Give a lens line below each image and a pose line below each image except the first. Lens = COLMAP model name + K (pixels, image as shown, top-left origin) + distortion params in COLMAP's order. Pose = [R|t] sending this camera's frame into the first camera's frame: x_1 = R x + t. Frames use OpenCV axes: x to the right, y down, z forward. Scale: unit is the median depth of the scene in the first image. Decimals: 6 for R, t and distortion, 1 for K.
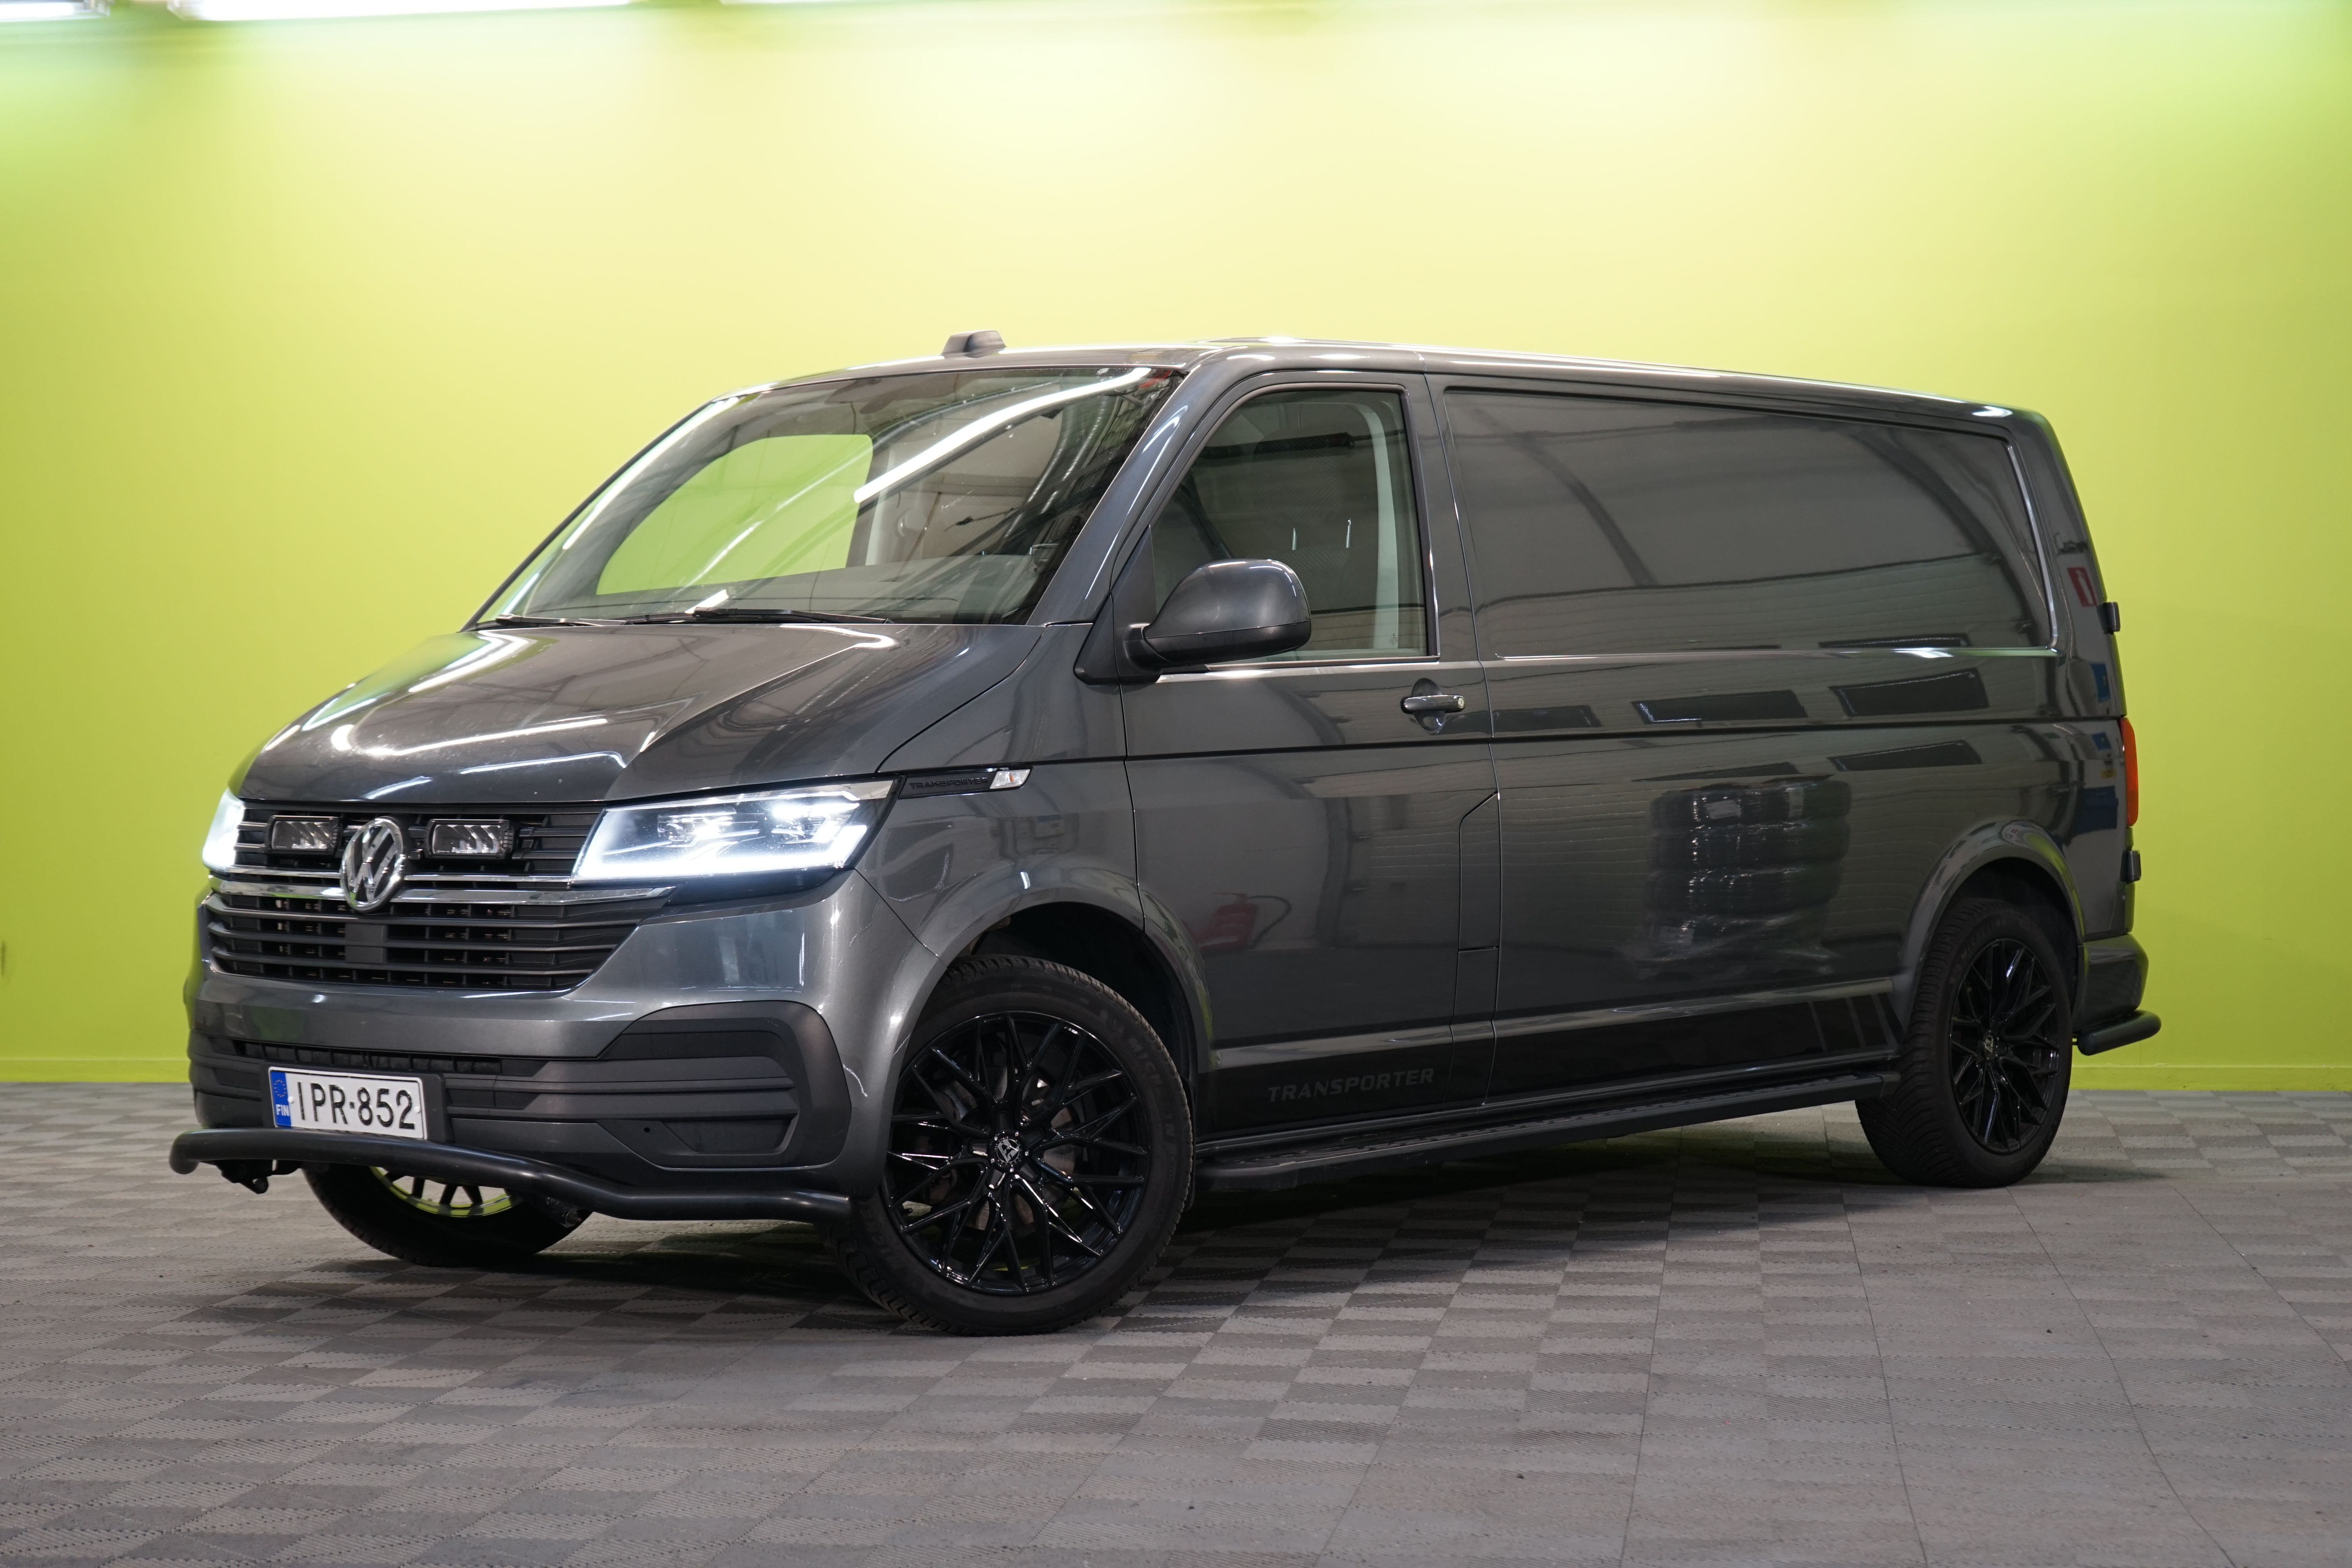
lens RADIAL K [[4573.0, 0, 1174.7], [0, 4573.0, 787.4], [0, 0, 1]] dist [-0.107999, 0.000000]
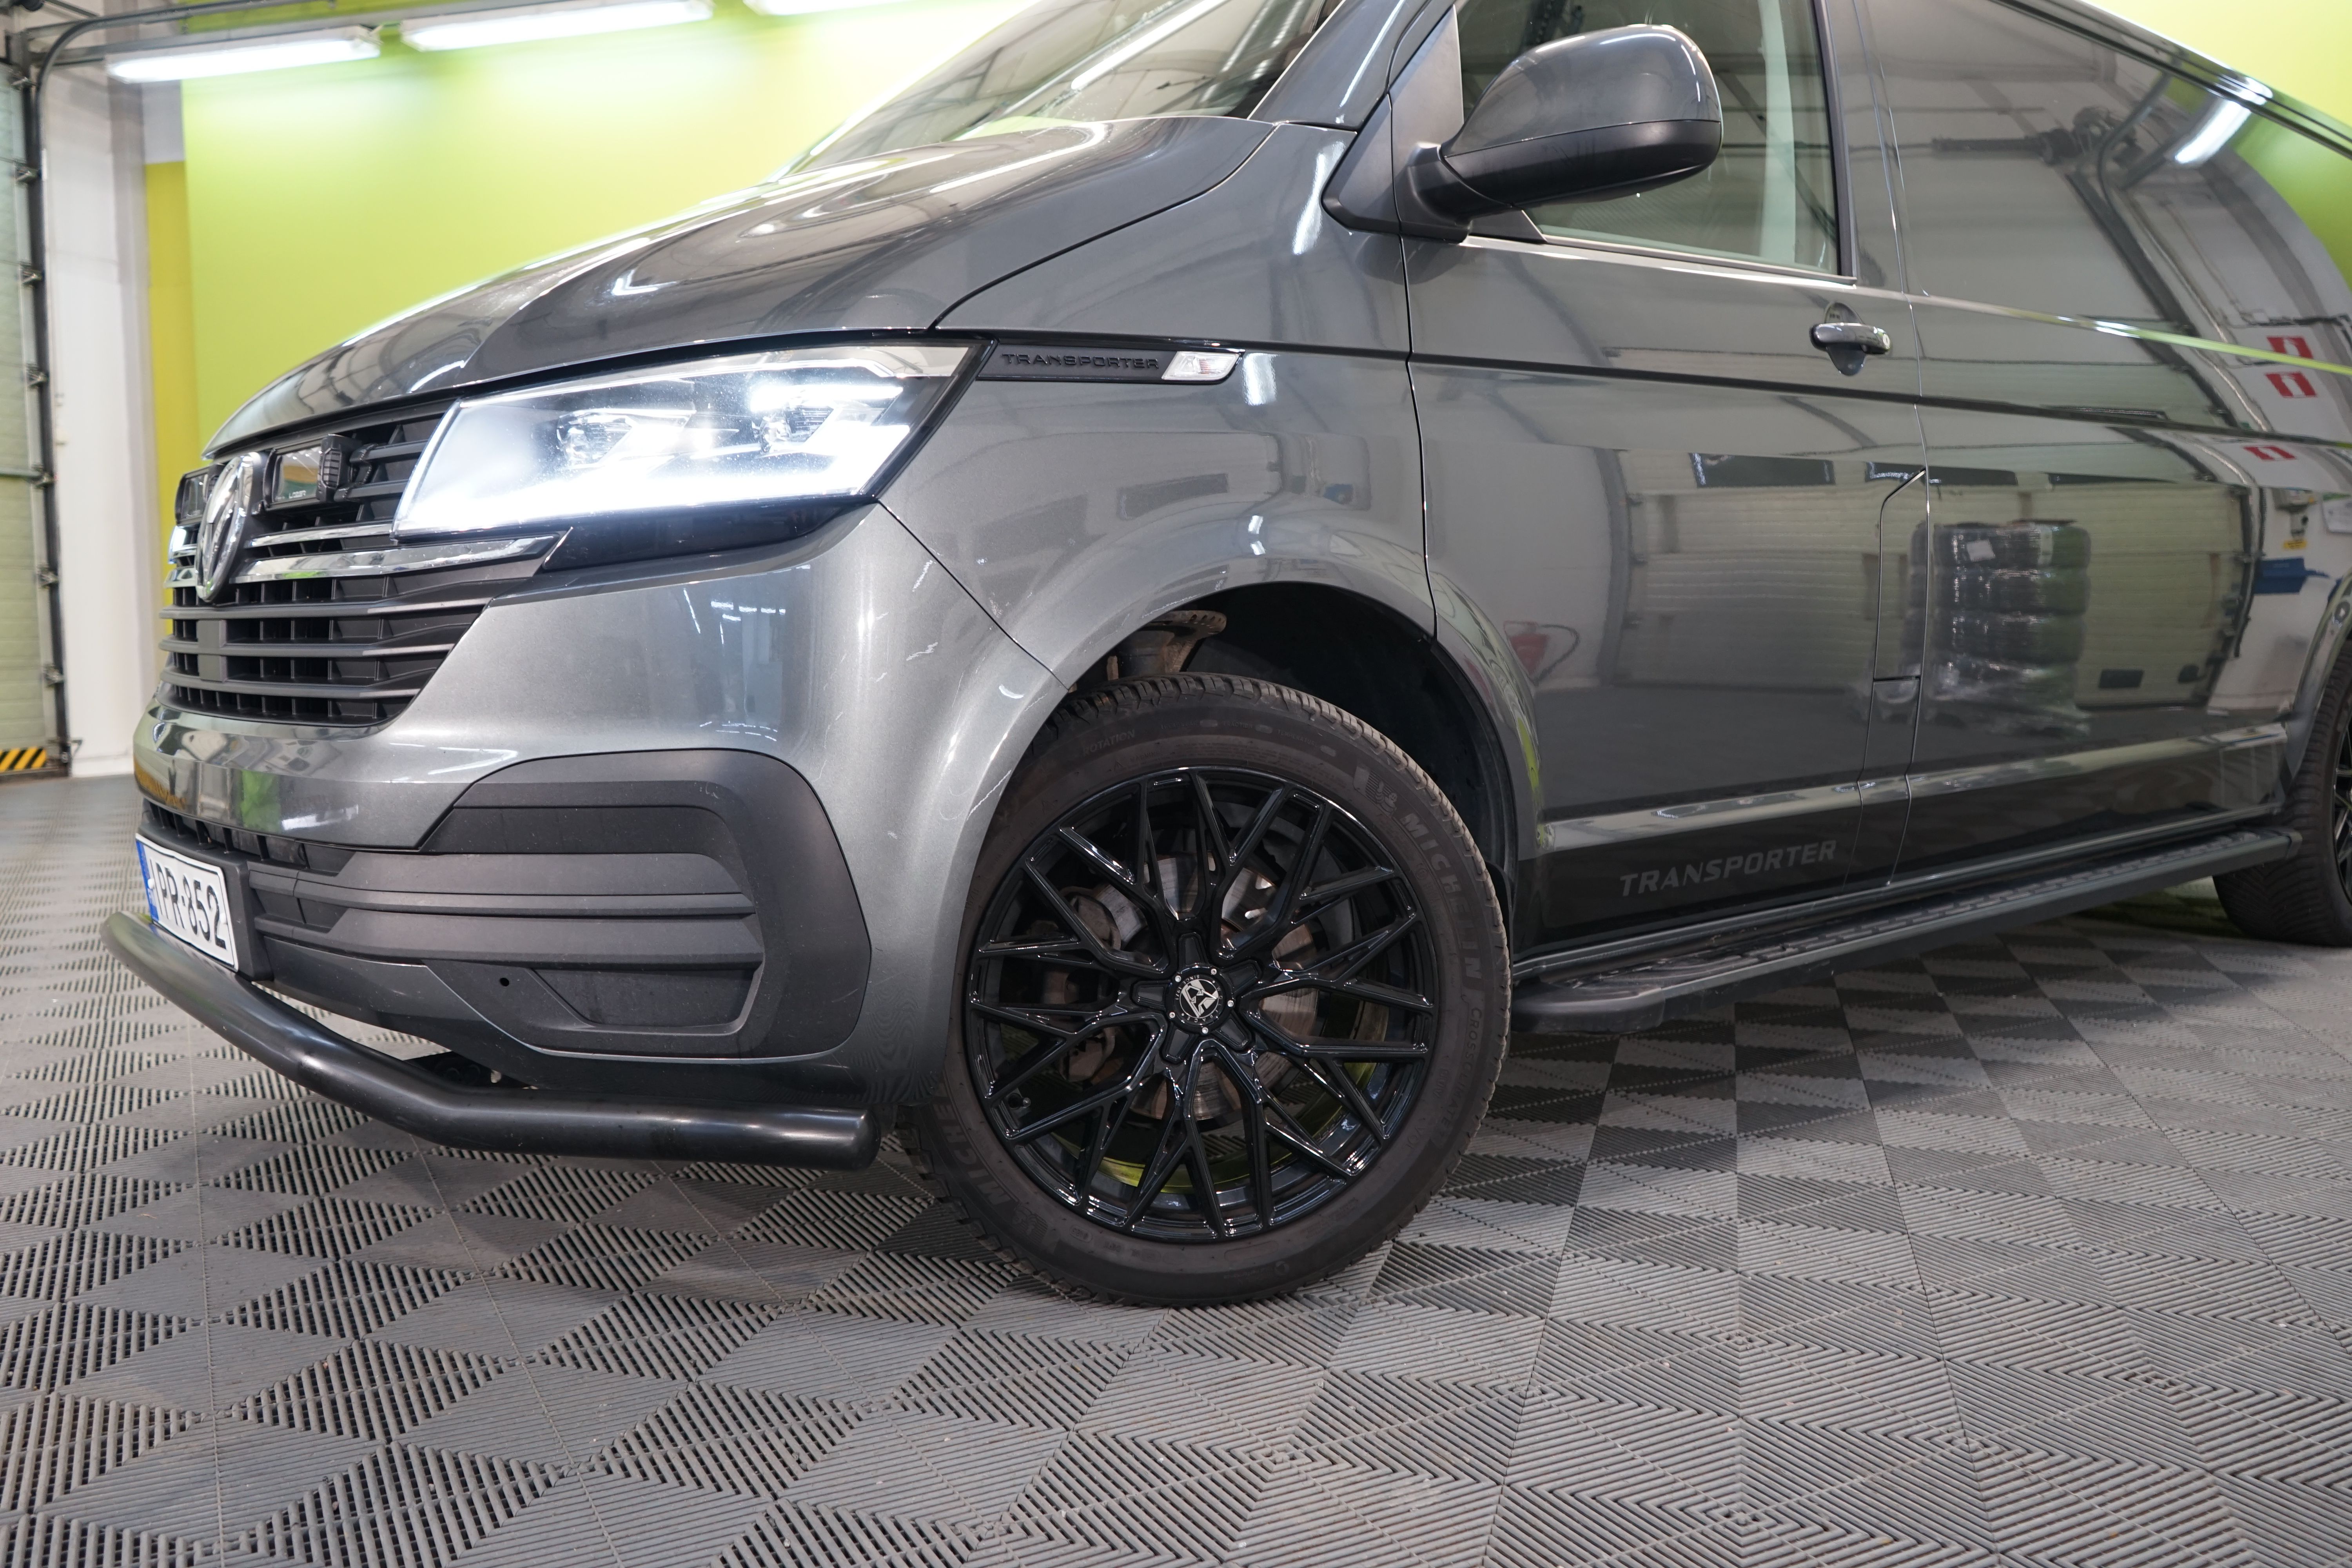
lens RADIAL K [[1925.8, 0, 1185.1], [0, 1925.8, 786.8], [0, 0, 1]] dist [-0.040995, -0.001085]
pose [[0.988451, 0.015792, -0.150713, -0.000668], [-0.003665, 0.996755, 0.080408, 0.031531], [0.151494, -0.078927, 0.985302, 0.753701]]
